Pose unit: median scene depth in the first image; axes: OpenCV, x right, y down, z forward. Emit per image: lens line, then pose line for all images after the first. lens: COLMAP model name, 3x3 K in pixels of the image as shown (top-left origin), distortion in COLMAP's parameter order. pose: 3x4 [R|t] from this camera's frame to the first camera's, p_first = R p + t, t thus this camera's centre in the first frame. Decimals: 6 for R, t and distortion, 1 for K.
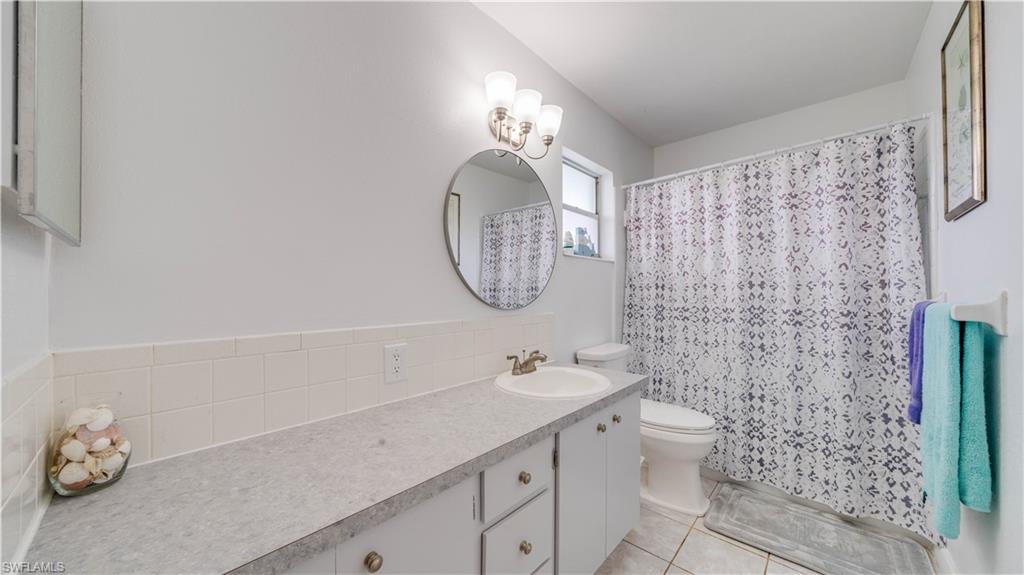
lens RADIAL K [[358.7, 0, 509.6], [0, 358.7, 292.0], [0, 0, 1]] dist [-0.001696, -0.000078]
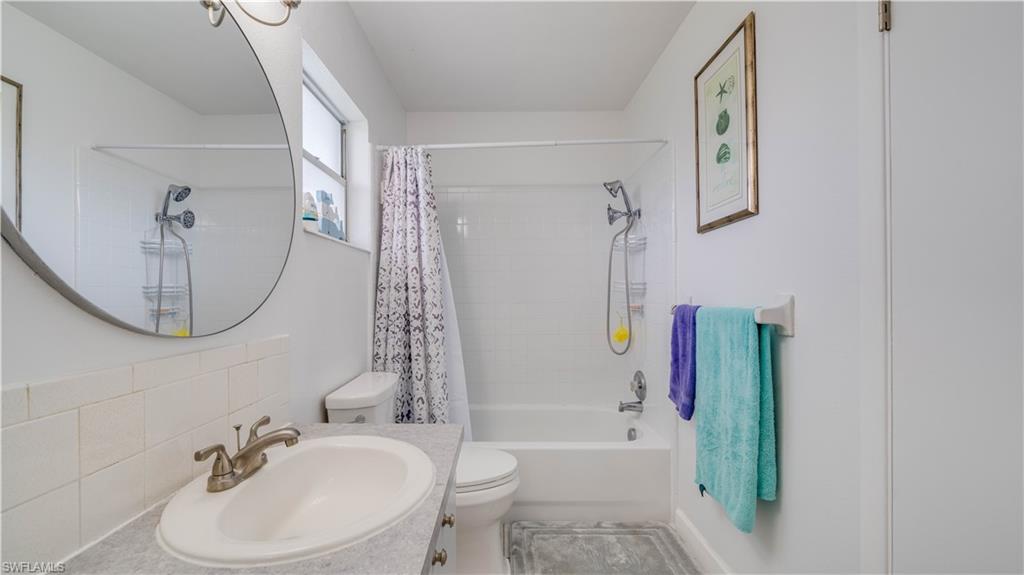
lens RADIAL K [[397.6, 0, 501.2], [0, 397.6, 292.6], [0, 0, 1]] dist [-0.002498, -0.000276]
pose [[0.737791, 0.001553, 0.675027, -0.053690], [0.001640, 0.999990, -0.004094, -0.003696], [-0.675027, 0.004128, 0.737782, 0.410057]]
